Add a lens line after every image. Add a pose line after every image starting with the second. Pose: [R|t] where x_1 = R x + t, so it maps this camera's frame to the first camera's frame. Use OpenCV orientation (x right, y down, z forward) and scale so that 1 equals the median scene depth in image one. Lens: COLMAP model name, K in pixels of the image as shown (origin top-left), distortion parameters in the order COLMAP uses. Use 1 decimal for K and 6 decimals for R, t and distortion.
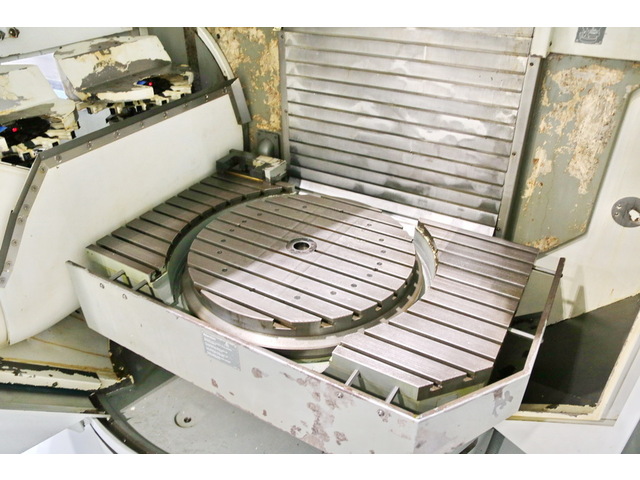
lens RADIAL K [[502.6, 0, 318.9], [0, 502.6, 249.9], [0, 0, 1]] dist [-0.124097, 0.109412]
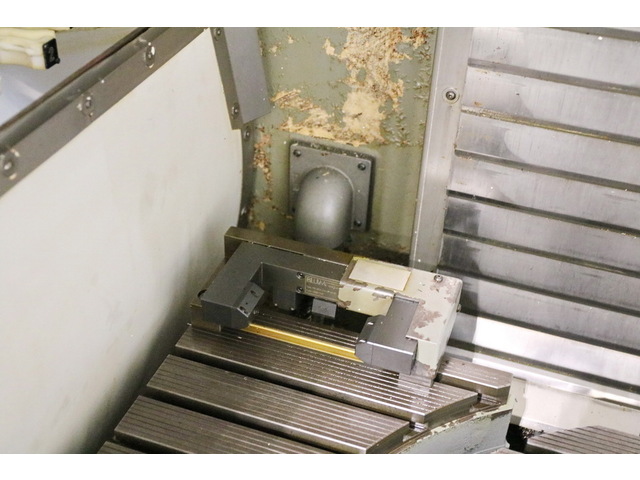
lens RADIAL K [[857.2, 0, 320.0], [0, 857.2, 240.0], [0, 0, 1]] dist [0.012779, 0.017342]
pose [[0.978571, -0.075213, 0.191680, -0.250923], [0.068310, 0.996764, 0.042380, -0.245017], [-0.194247, -0.028378, 0.980542, 0.604172]]
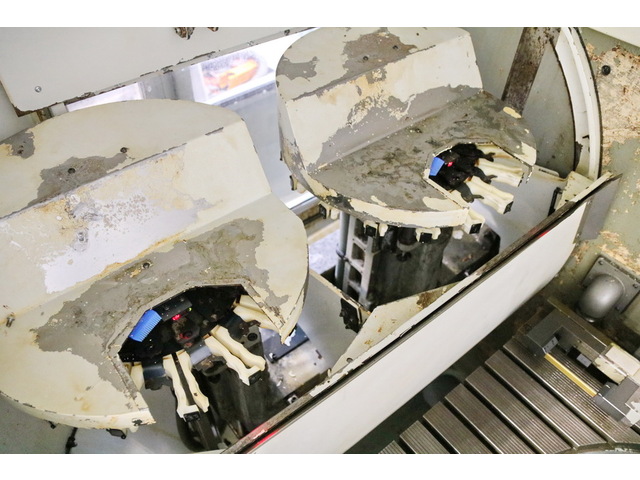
lens RADIAL K [[502.6, 0, 318.9], [0, 502.6, 249.9], [0, 0, 1]] dist [-0.124097, 0.109412]
pose [[0.934954, 0.286716, -0.208936, -0.358590], [-0.228580, 0.937245, 0.263293, -0.380597], [0.271315, -0.198408, 0.941819, 0.520809]]
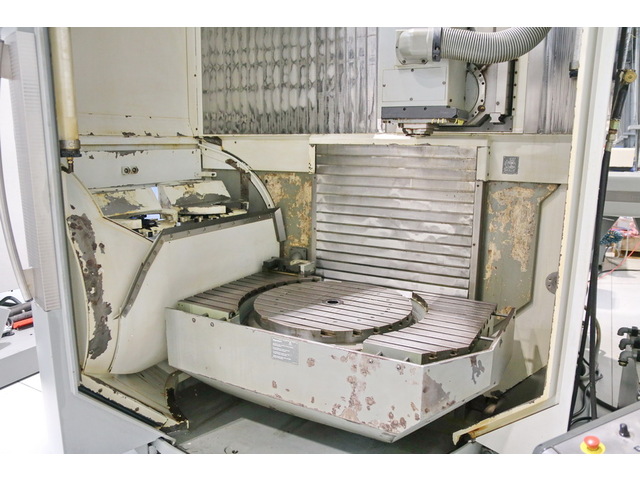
lens RADIAL K [[502.6, 0, 318.9], [0, 502.6, 249.9], [0, 0, 1]] dist [-0.124097, 0.109412]
pose [[0.999493, 0.016491, 0.027225, -0.100276], [-0.005308, 0.929697, -0.368287, 0.330020], [-0.031384, 0.367956, 0.929313, -0.331509]]
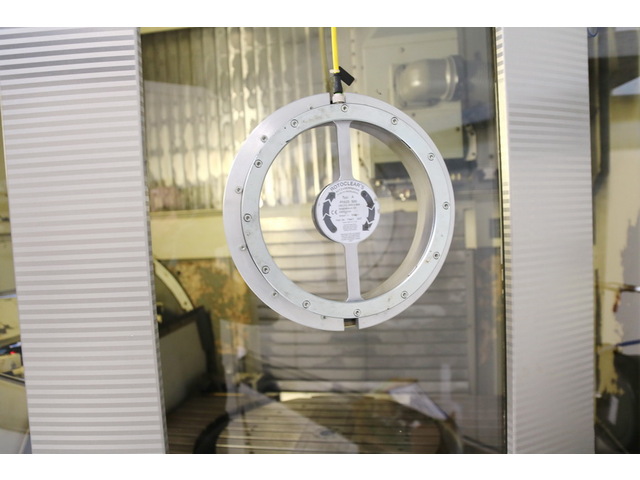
lens RADIAL K [[502.6, 0, 318.9], [0, 502.6, 249.9], [0, 0, 1]] dist [-0.124097, 0.109412]
pose [[0.941777, -0.055198, 0.331676, -0.314761], [0.216871, 0.853540, -0.473747, 0.128973], [-0.256949, 0.518095, 0.815816, -0.009682]]
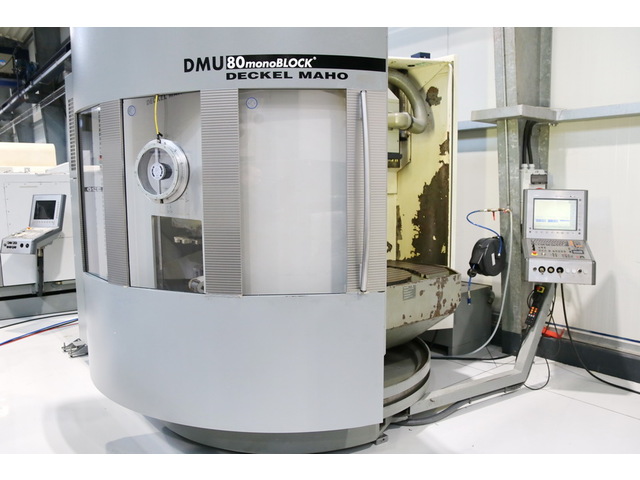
lens RADIAL K [[529.3, 0, 320.8], [0, 529.3, 248.7], [0, 0, 1]] dist [-0.116949, 0.110746]
pose [[0.361692, -0.103949, 0.926485, -1.945595], [0.518203, 0.848525, -0.107100, 0.049479], [-0.775013, 0.518845, 0.360771, 0.203082]]
